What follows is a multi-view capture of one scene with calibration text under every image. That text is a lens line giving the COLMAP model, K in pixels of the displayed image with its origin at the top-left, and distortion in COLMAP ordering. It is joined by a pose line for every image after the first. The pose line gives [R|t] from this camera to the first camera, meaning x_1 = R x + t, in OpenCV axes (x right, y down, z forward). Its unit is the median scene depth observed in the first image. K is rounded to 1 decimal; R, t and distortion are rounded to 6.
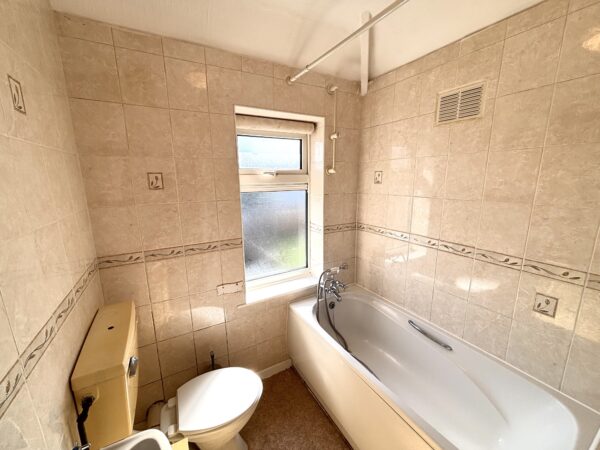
lens RADIAL K [[239.8, 0, 299.7], [0, 239.8, 224.5], [0, 0, 1]] dist [-0.002812, 0.000638]
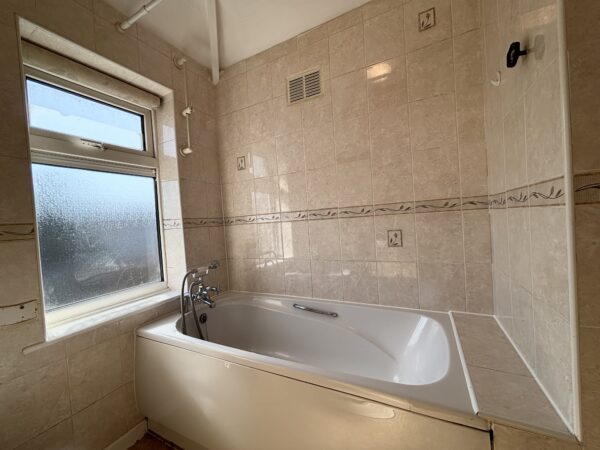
lens RADIAL K [[239.8, 0, 297.6], [0, 239.8, 224.2], [0, 0, 1]] dist [-0.002812, 0.000638]
pose [[0.842604, -0.057224, 0.535485, -0.007272], [0.158399, 0.976689, -0.144873, 0.232242], [-0.514712, 0.206890, 0.832026, 0.158010]]
